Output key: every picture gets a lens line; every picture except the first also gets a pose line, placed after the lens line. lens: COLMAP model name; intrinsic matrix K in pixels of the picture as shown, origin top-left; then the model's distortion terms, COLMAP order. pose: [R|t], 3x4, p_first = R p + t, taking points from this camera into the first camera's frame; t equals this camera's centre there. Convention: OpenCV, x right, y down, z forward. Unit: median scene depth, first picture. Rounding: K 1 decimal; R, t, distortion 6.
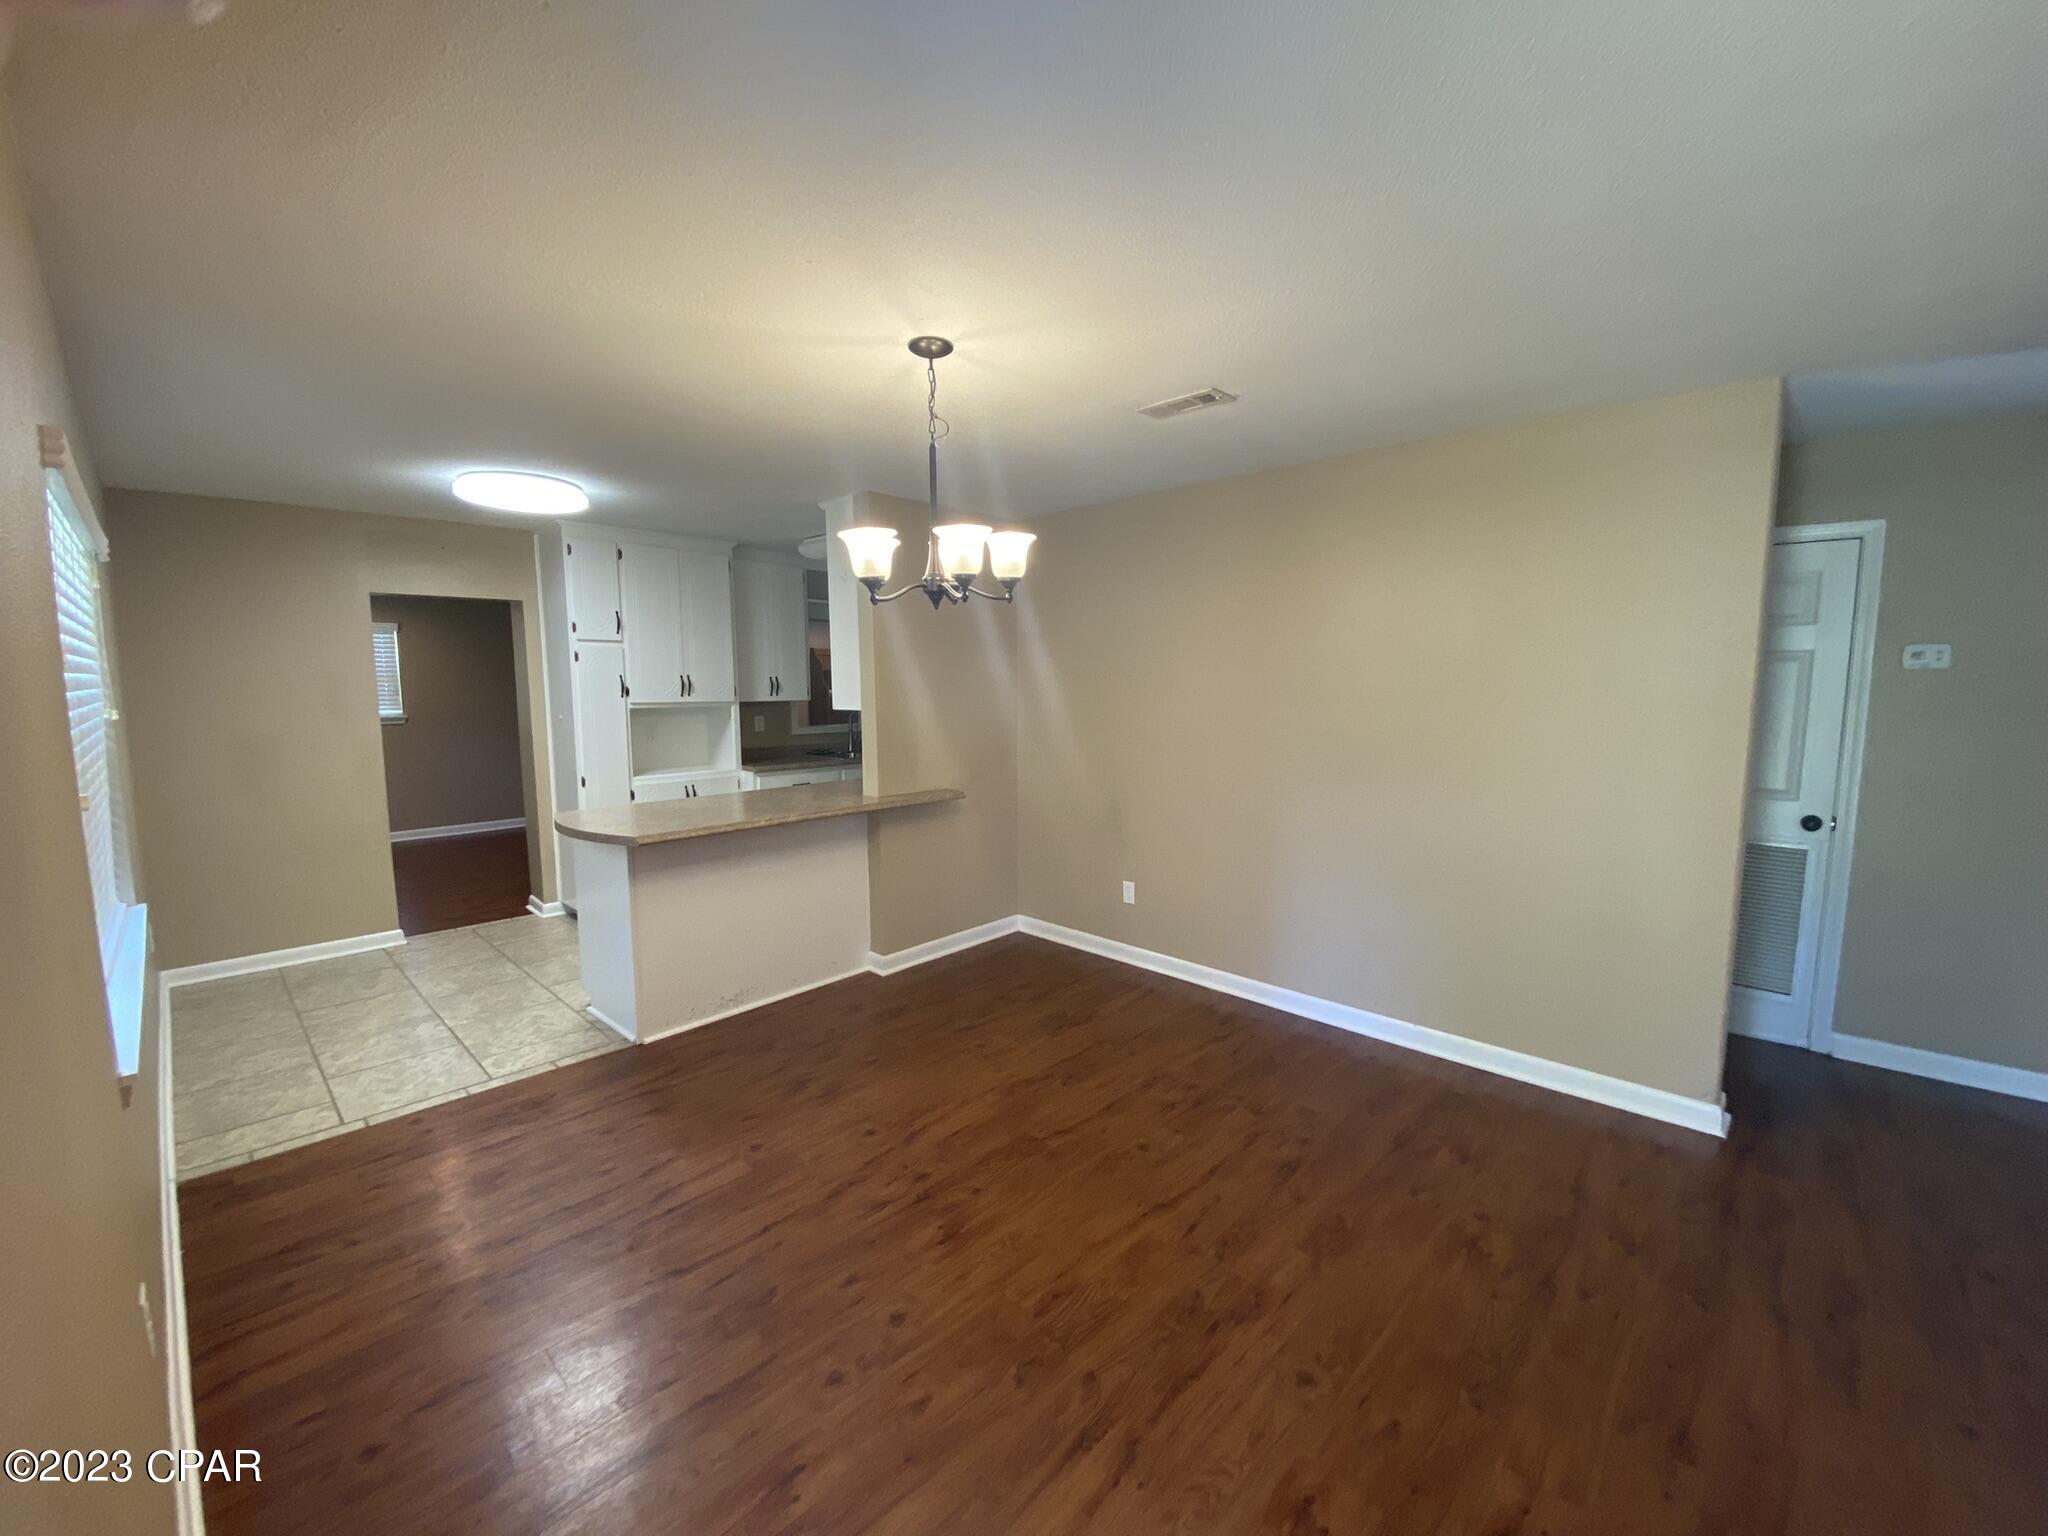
lens RADIAL K [[806.3, 0, 1021.0], [0, 806.3, 759.1], [0, 0, 1]] dist [-0.000371, -0.012047]
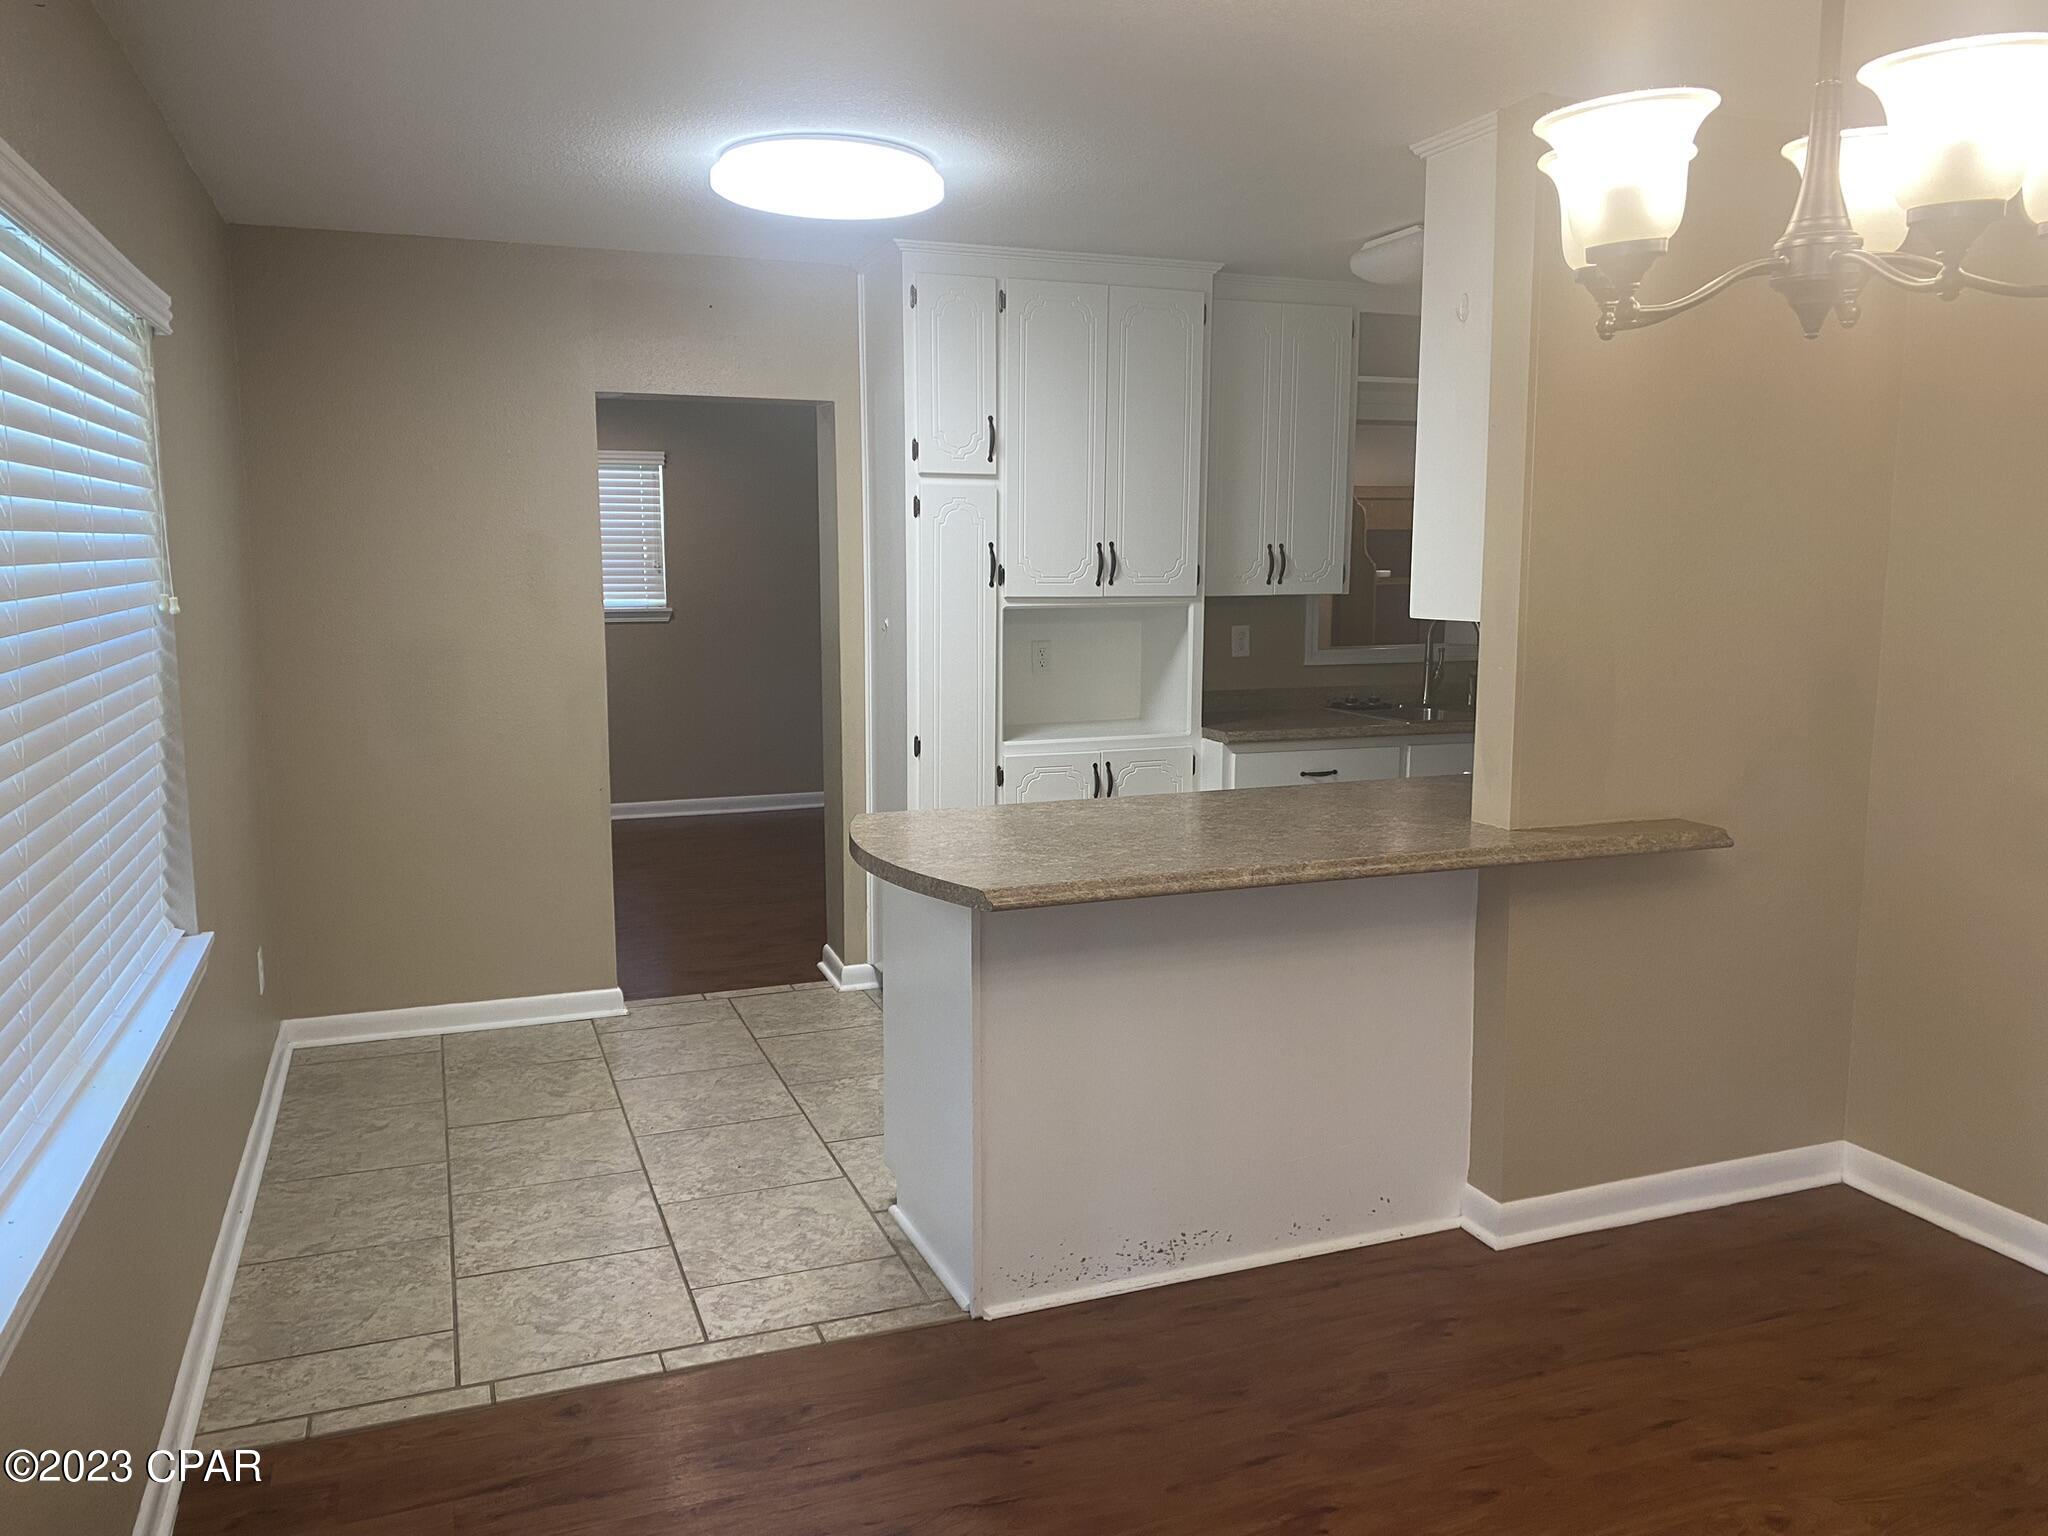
lens RADIAL K [[1594.7, 0, 1024.0], [0, 1594.7, 768.0], [0, 0, 1]] dist [0.038911, -0.007461]
pose [[0.902164, 0.063165, -0.426744, -0.049353], [-0.047595, 0.997757, 0.047066, -0.013589], [0.428760, -0.022150, 0.903147, 0.125971]]
